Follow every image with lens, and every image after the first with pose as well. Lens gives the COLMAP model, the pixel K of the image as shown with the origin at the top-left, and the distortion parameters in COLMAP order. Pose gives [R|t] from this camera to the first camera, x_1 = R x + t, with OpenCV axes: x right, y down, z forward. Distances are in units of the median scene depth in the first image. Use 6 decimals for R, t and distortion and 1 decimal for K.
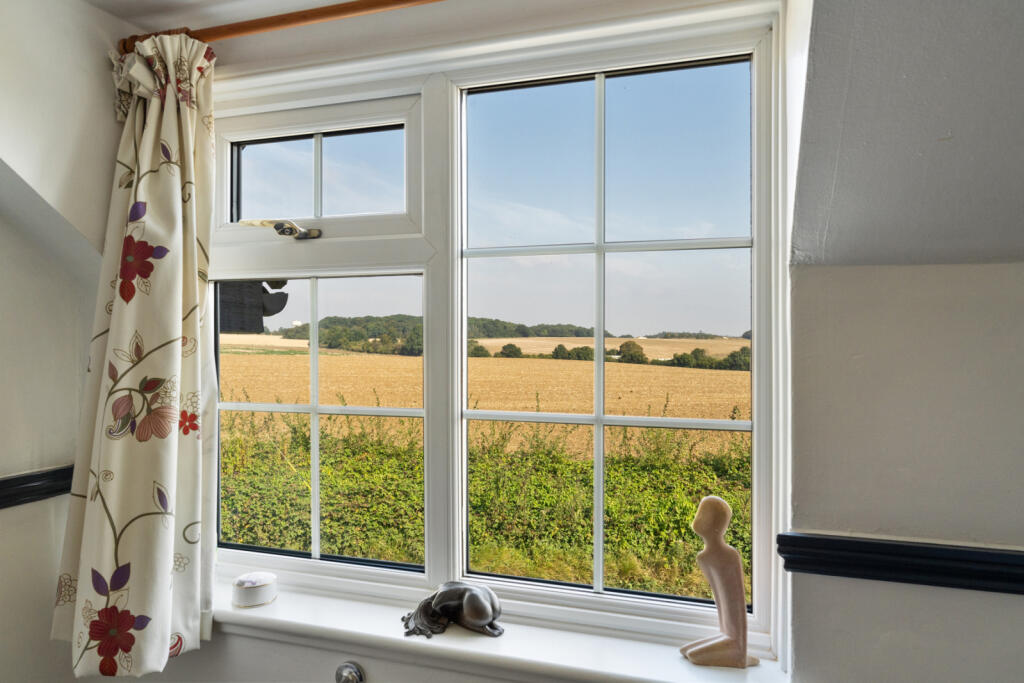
lens RADIAL K [[706.6, 0, 508.6], [0, 706.6, 341.3], [0, 0, 1]] dist [-0.003376, -0.001439]
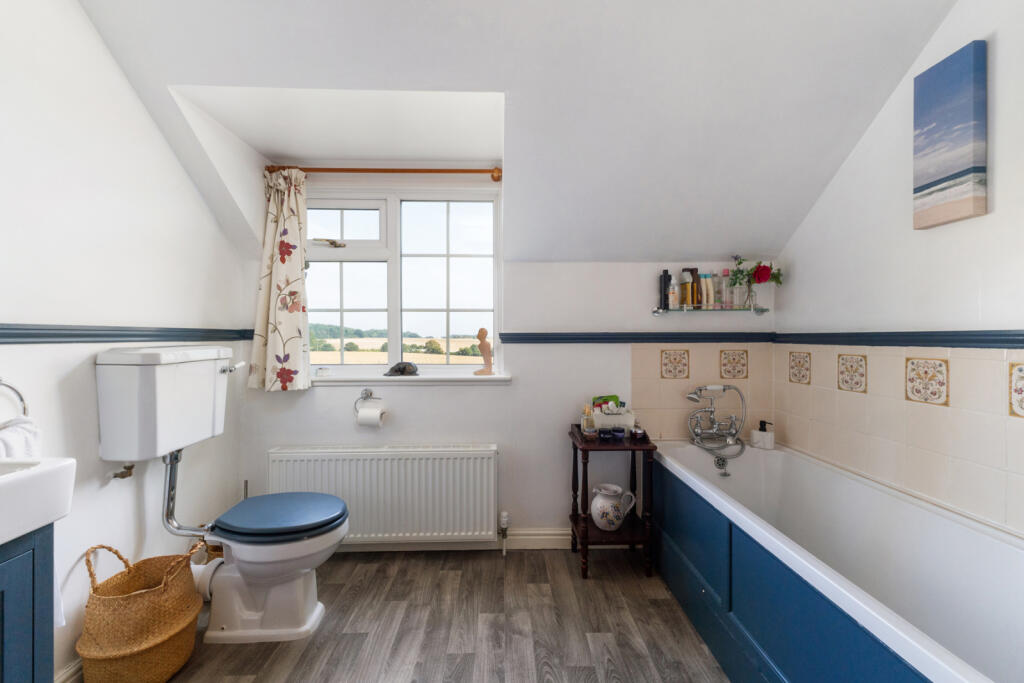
lens RADIAL K [[436.4, 0, 511.8], [0, 436.4, 339.1], [0, 0, 1]] dist [0.009816, 0.000104]
pose [[0.933924, -0.003648, 0.357452, -0.306881], [0.000446, 0.999959, 0.009041, 0.226213], [-0.357470, -0.008284, 0.933888, -0.950109]]
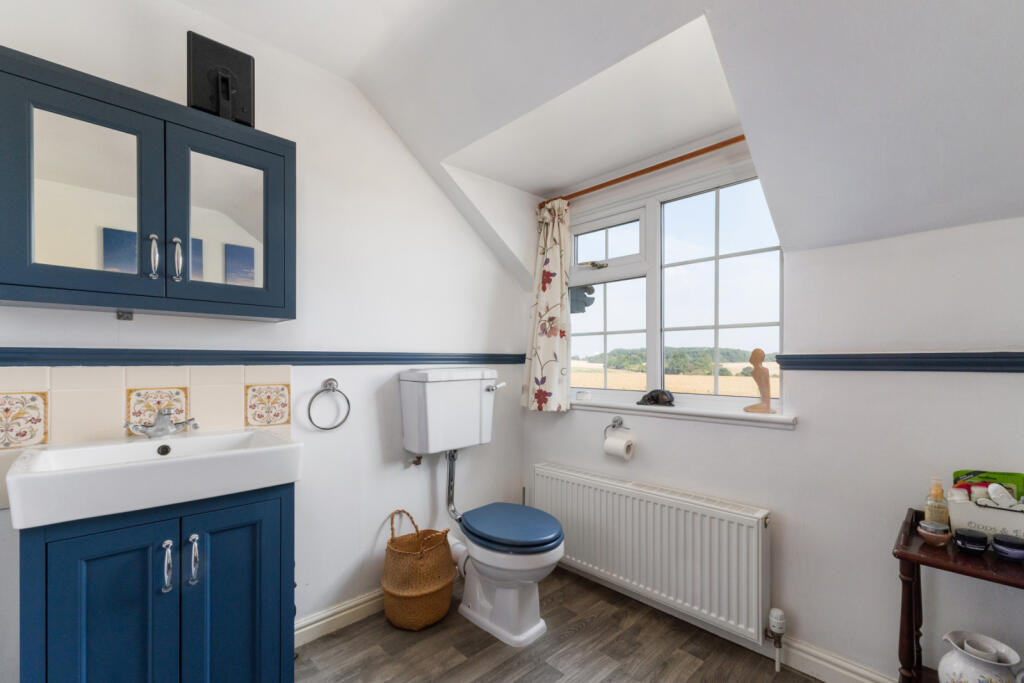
lens RADIAL K [[449.0, 0, 517.2], [0, 449.0, 365.0], [0, 0, 1]] dist [-0.000137, 0.000269]
pose [[0.893198, 0.003725, -0.449648, 0.216403], [0.002173, 0.999918, 0.012601, 0.228110], [0.449658, -0.012232, 0.893117, -0.753735]]
